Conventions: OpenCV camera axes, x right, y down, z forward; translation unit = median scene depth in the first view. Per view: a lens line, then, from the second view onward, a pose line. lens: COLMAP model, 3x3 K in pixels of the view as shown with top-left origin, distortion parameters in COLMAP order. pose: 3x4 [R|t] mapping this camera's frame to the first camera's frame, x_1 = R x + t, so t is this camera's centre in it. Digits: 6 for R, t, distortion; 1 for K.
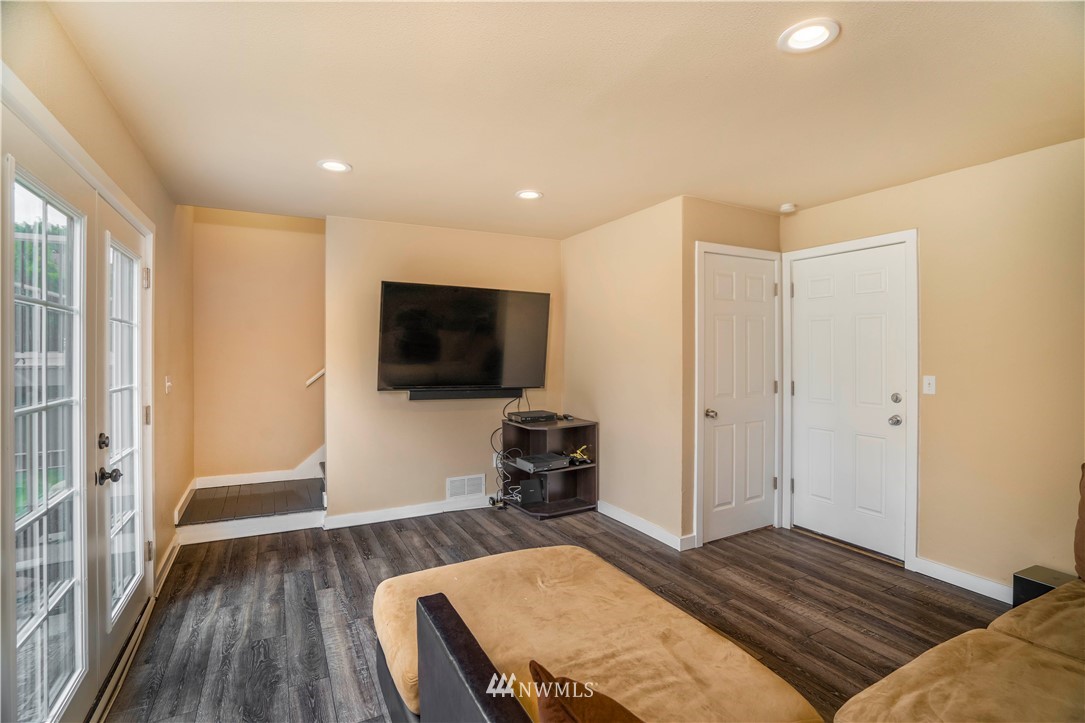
lens RADIAL K [[525.3, 0, 549.2], [0, 525.3, 356.6], [0, 0, 1]] dist [-0.056083, 0.027134]
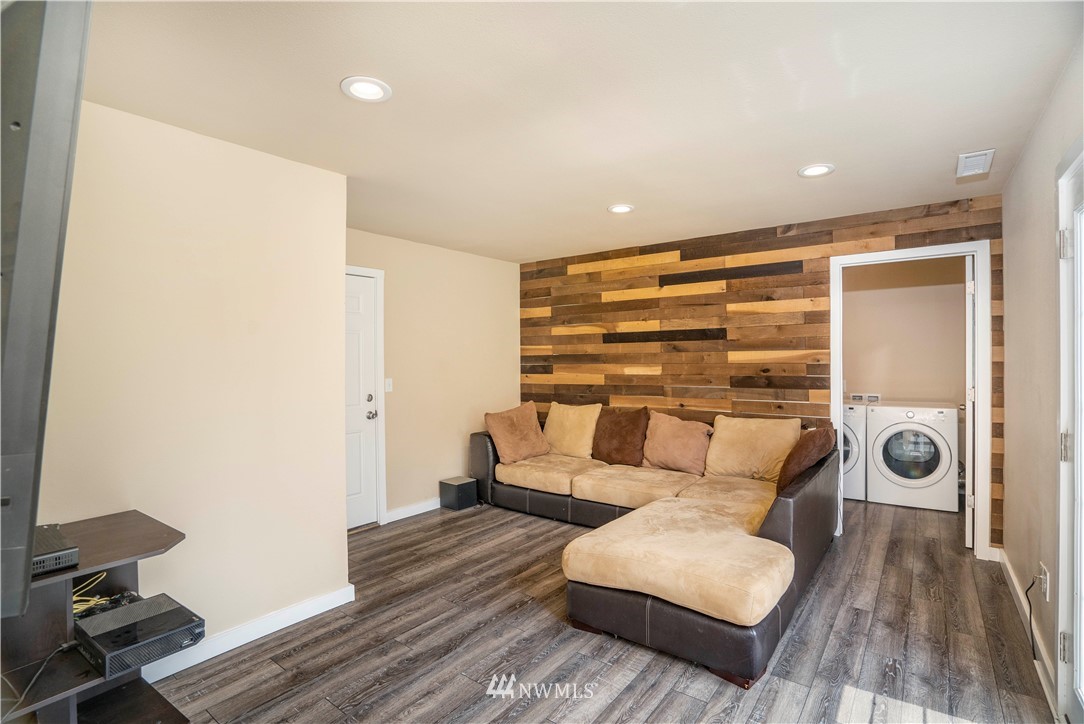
lens RADIAL K [[524.8, 0, 548.6], [0, 524.8, 357.1], [0, 0, 1]] dist [-0.056083, 0.027134]
pose [[-0.431936, 0.007084, 0.901876, -0.727055], [0.017472, 0.999847, 0.000514, -0.013632], [-0.901735, 0.015979, -0.431994, 1.222895]]
